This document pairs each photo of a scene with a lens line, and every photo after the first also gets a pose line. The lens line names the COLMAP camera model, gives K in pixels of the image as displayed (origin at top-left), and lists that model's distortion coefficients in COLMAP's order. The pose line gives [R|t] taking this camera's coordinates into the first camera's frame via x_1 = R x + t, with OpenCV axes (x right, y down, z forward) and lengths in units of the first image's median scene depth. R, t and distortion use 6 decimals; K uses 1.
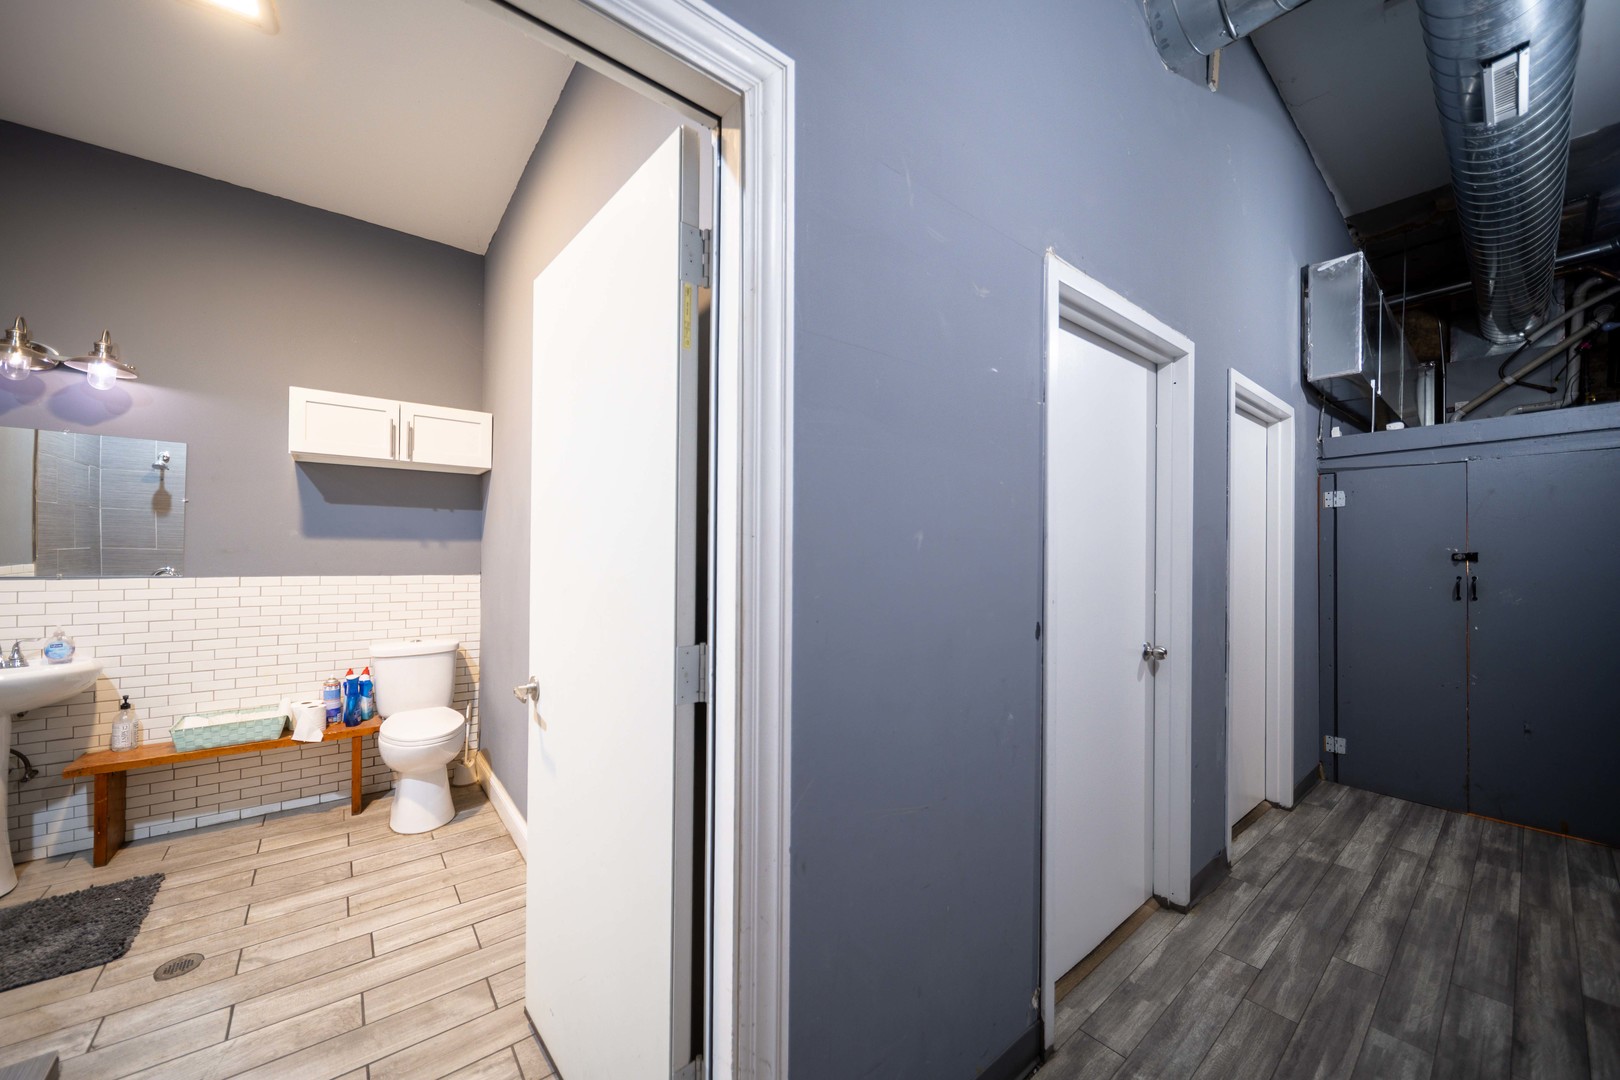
lens RADIAL K [[593.4, 0, 801.3], [0, 593.4, 552.1], [0, 0, 1]] dist [0.000938, -0.001879]
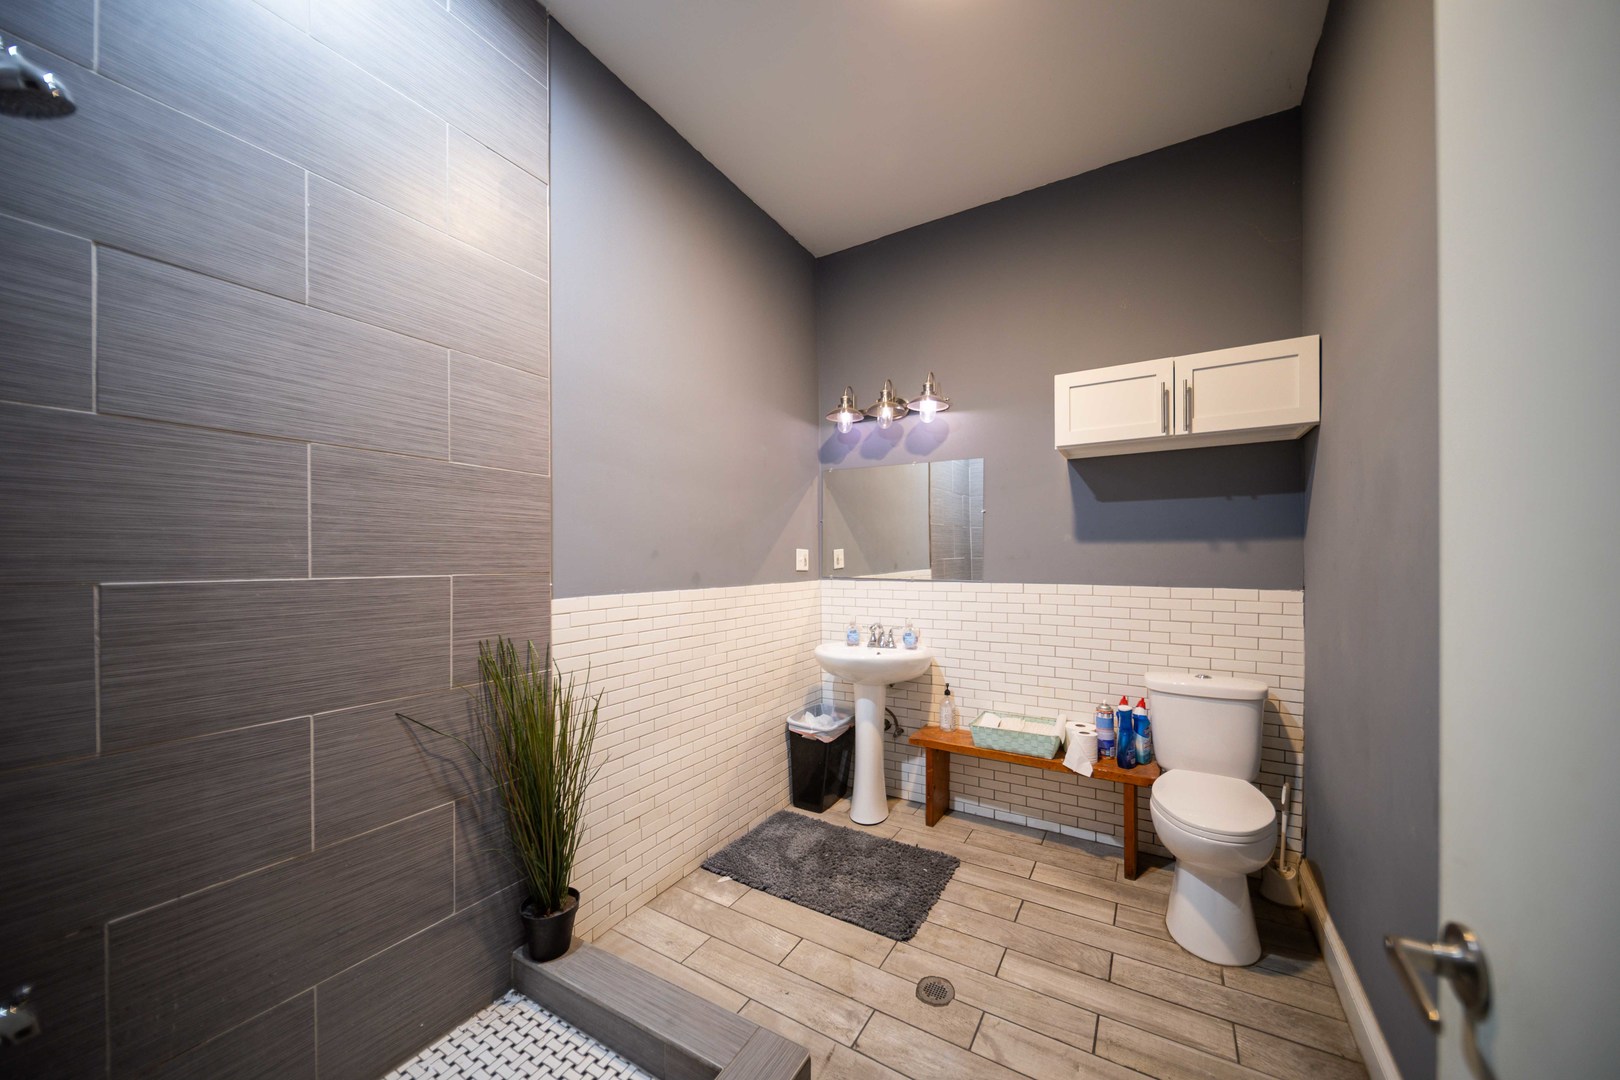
lens RADIAL K [[570.7, 0, 810.7], [0, 570.7, 558.5], [0, 0, 1]] dist [-0.000599, -0.000039]
pose [[0.344100, -0.009325, -0.938887, -0.051031], [0.008354, 0.999942, -0.006869, 0.000934], [0.938896, -0.005479, 0.344158, 0.102382]]
